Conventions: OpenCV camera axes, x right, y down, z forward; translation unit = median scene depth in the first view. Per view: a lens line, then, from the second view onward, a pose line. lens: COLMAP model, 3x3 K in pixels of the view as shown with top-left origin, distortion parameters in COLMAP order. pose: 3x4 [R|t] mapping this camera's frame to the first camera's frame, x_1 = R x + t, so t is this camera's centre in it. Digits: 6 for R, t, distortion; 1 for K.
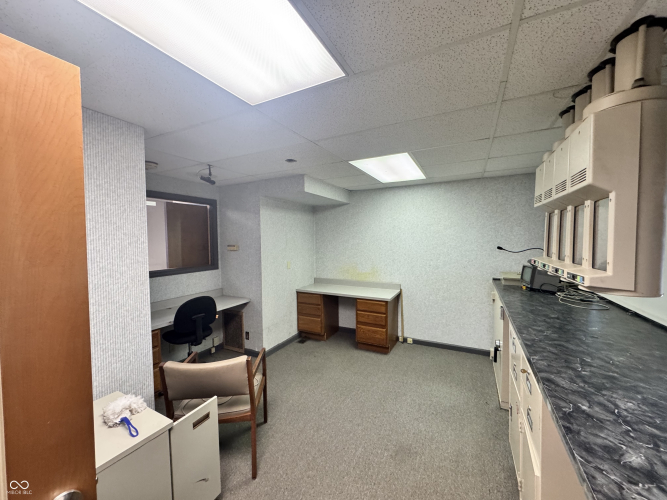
lens RADIAL K [[266.4, 0, 335.0], [0, 266.4, 250.3], [0, 0, 1]] dist [-0.004006, 0.000558]
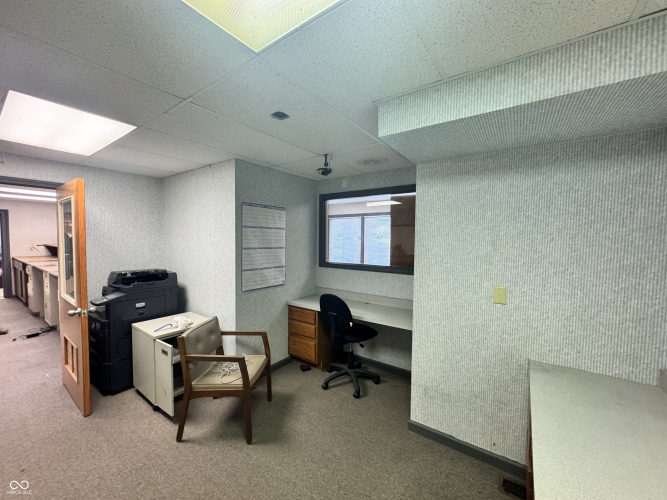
lens RADIAL K [[266.4, 0, 332.1], [0, 266.4, 247.2], [0, 0, 1]] dist [-0.004006, 0.000558]
pose [[-0.148390, 0.048690, -0.987730, 0.393654], [-0.056150, 0.996761, 0.057571, -0.044570], [0.987334, 0.064004, -0.145175, 1.005708]]
